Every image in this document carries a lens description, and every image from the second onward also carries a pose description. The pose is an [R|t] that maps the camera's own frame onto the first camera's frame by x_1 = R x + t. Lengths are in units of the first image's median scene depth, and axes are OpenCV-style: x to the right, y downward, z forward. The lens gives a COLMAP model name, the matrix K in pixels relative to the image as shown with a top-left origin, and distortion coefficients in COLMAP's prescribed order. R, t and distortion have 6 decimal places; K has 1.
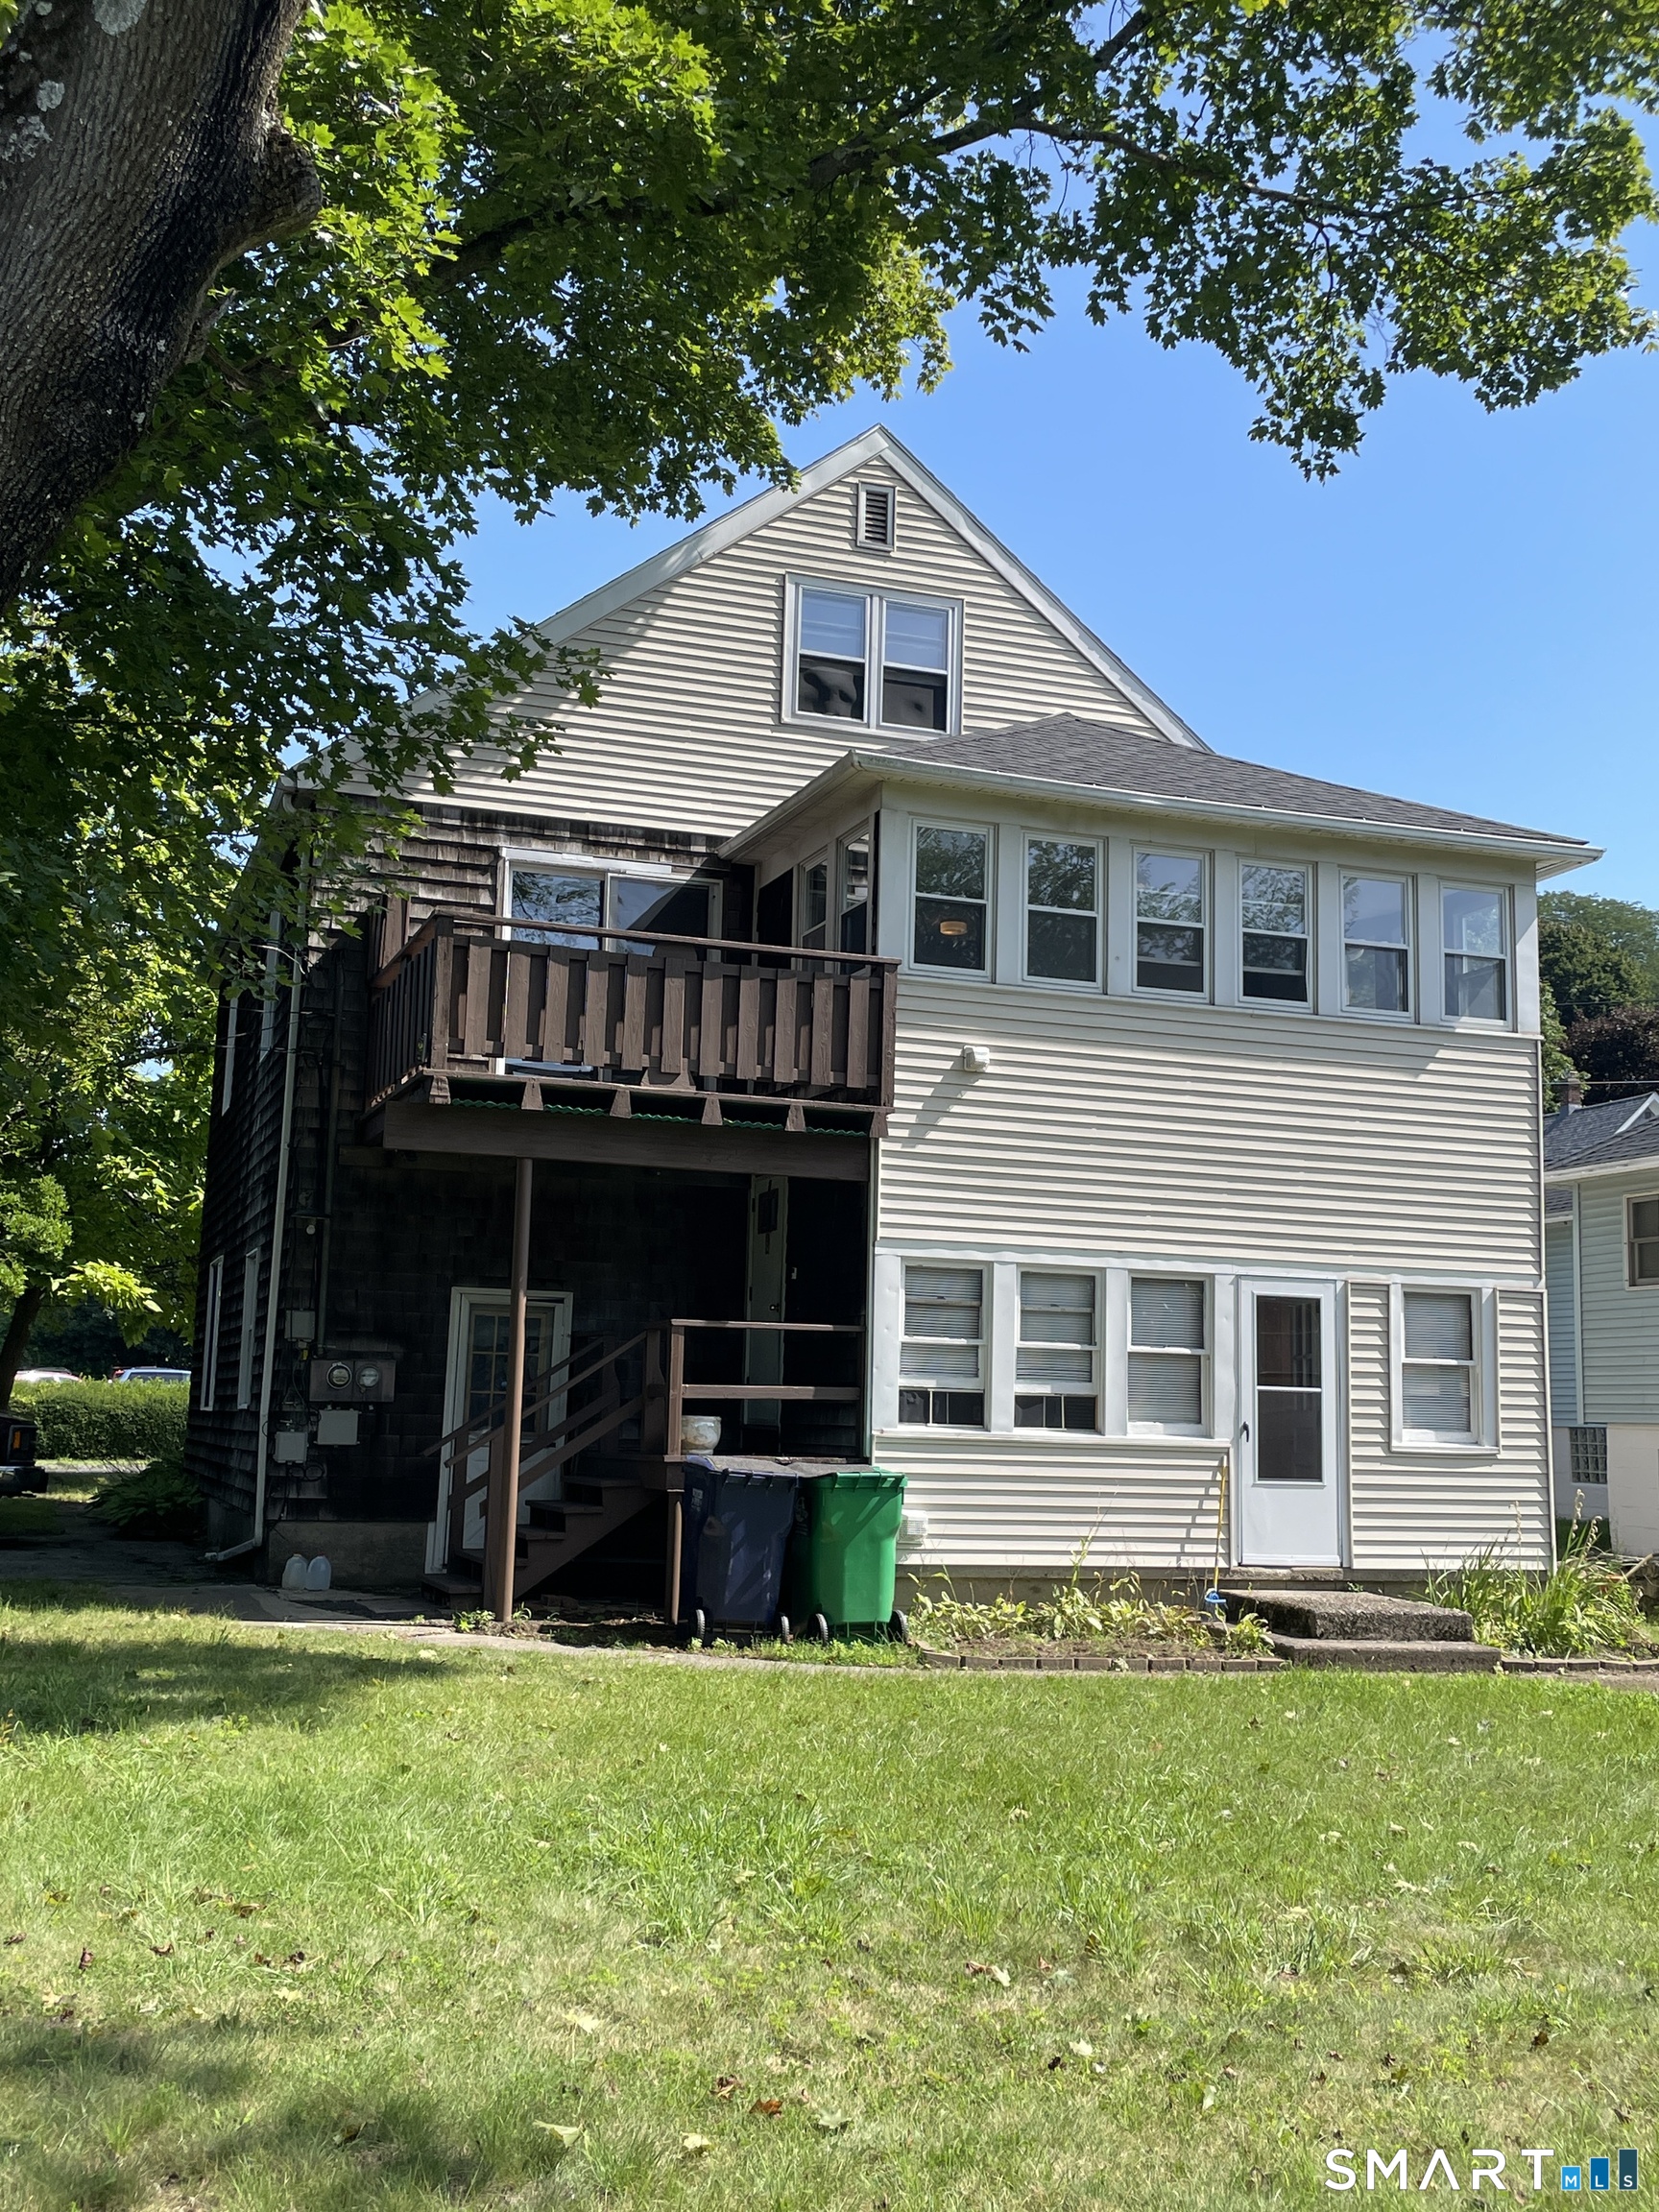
lens RADIAL K [[2241.8, 0, 826.4], [0, 2241.8, 1097.3], [0, 0, 1]] dist [0.024933, 0.000000]
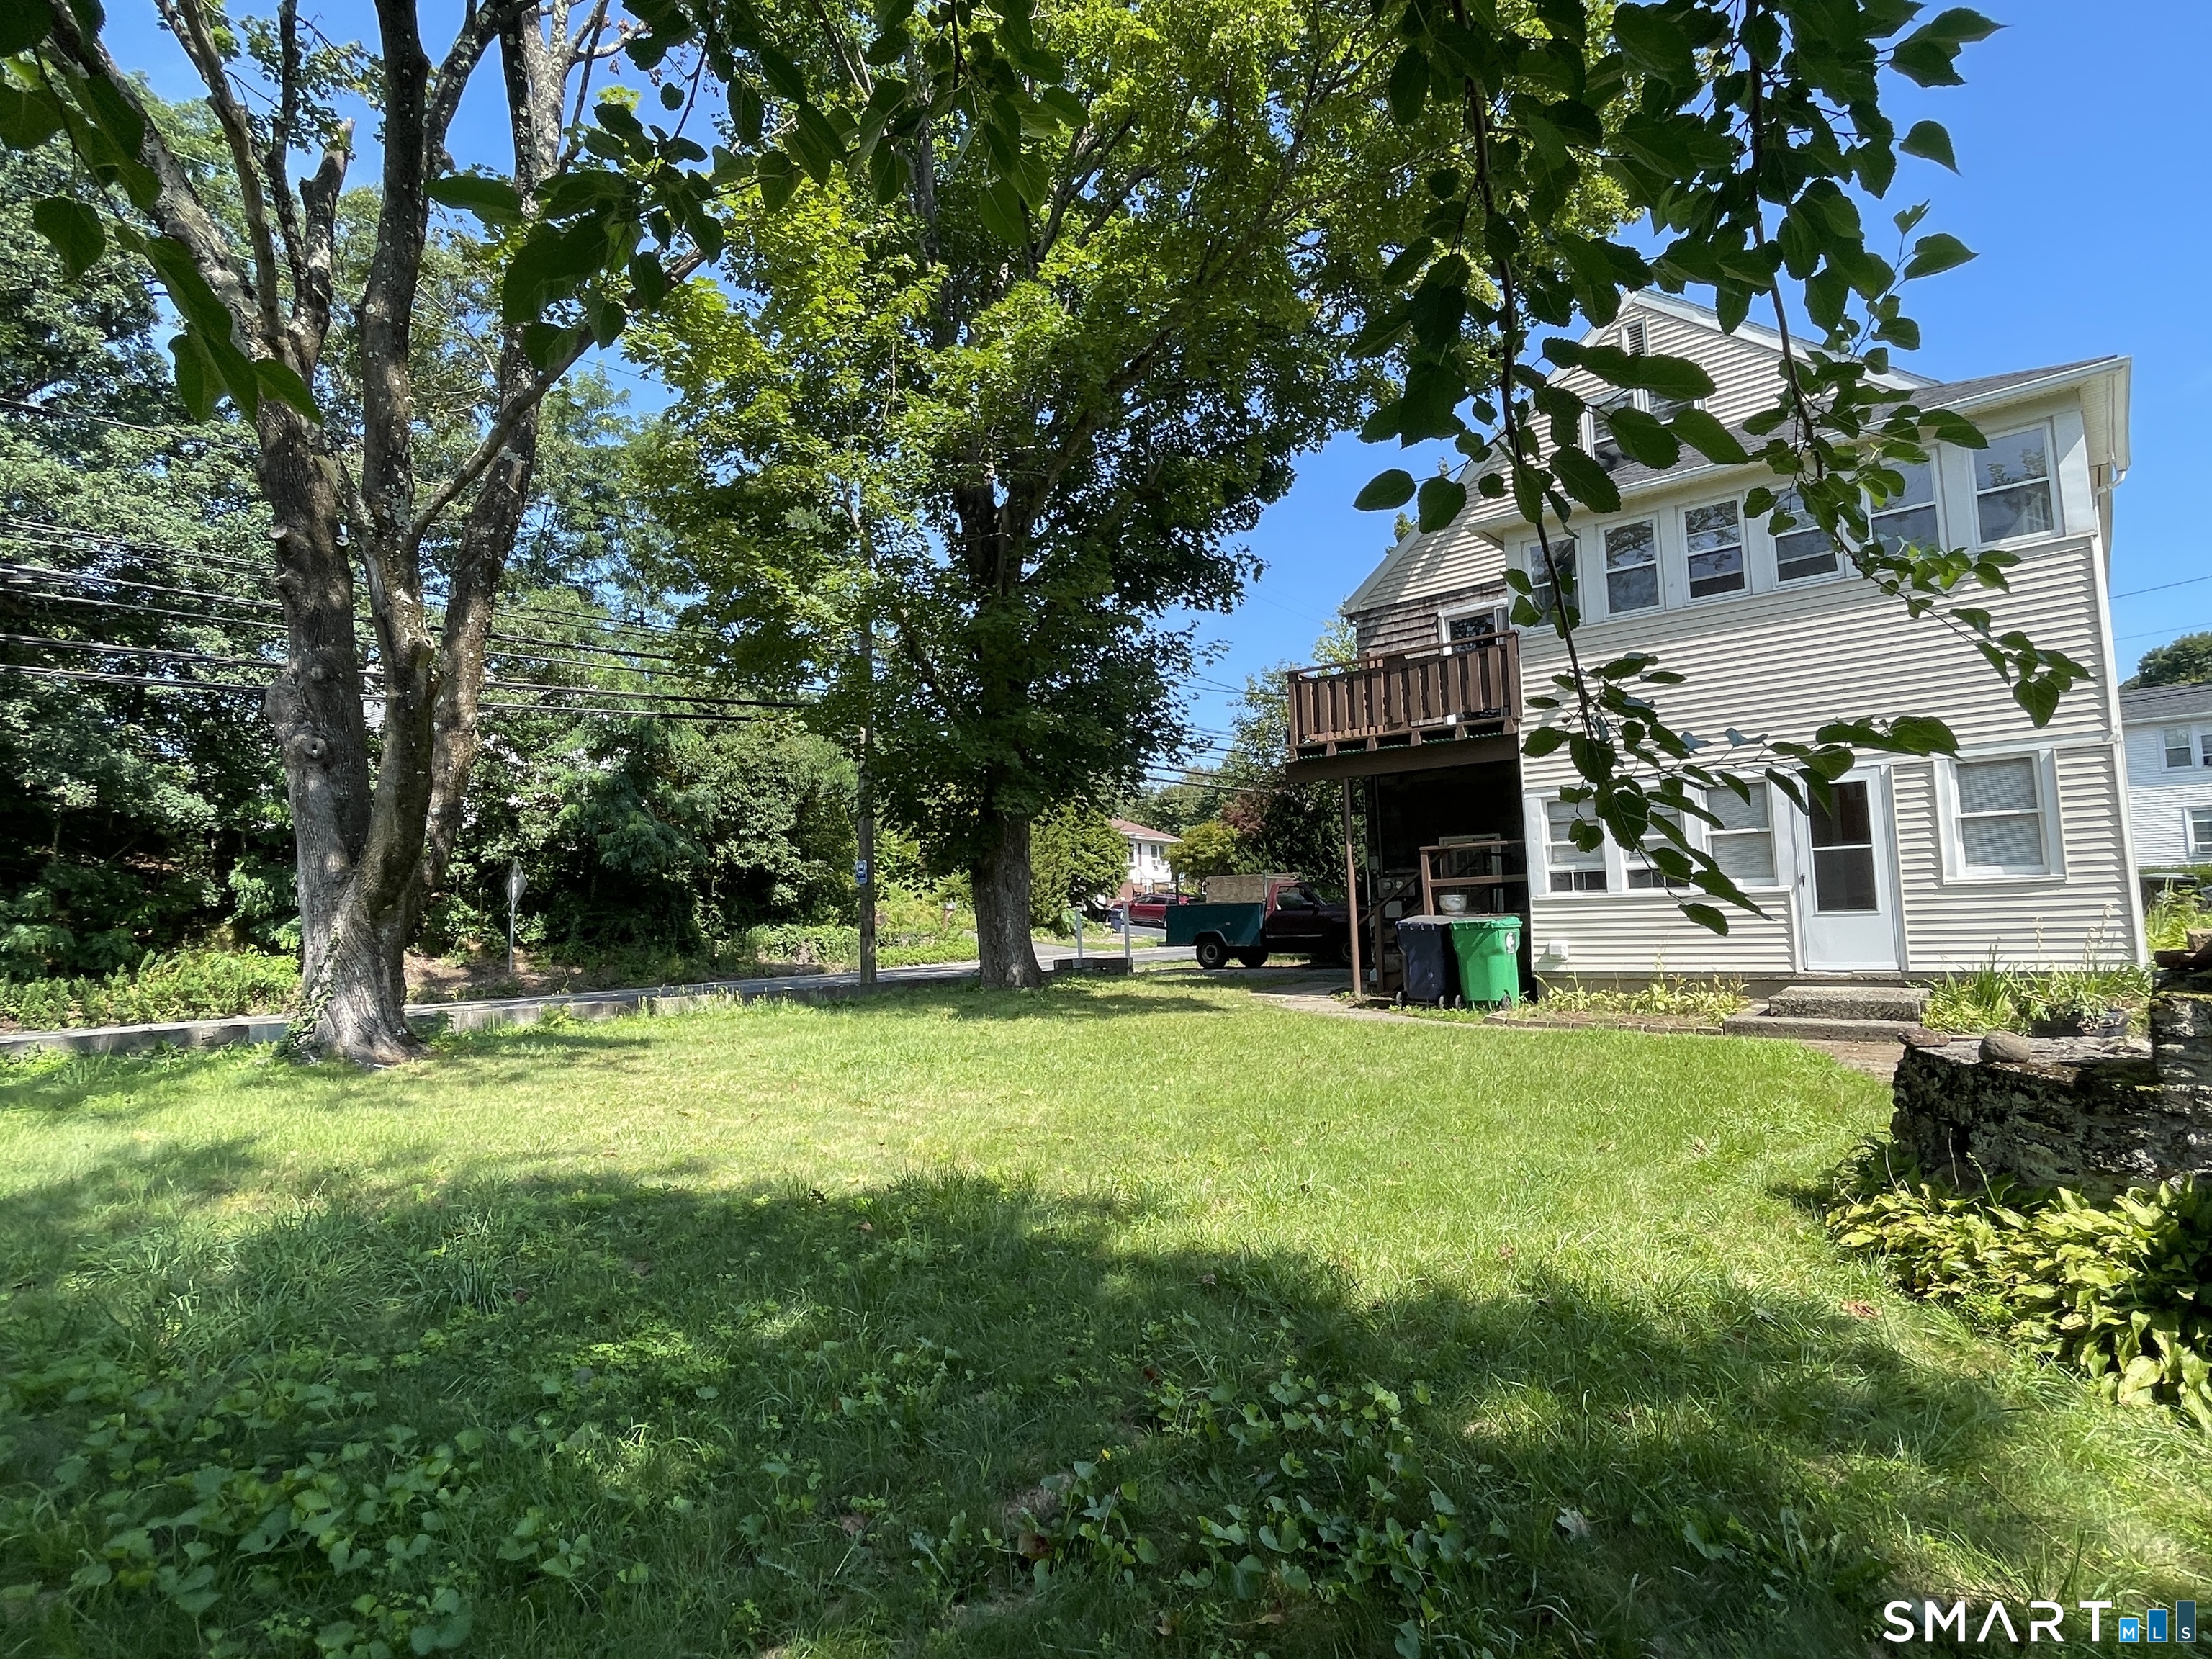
lens RADIAL K [[1169.6, 0, 1106.0], [0, 1169.6, 830.7], [0, 0, 1]] dist [0.002115, 0.000830]
pose [[0.500799, -0.113453, -0.858096, 0.606013], [0.169873, 0.984975, -0.031088, 0.063049], [0.848730, -0.130198, 0.512548, 0.224754]]
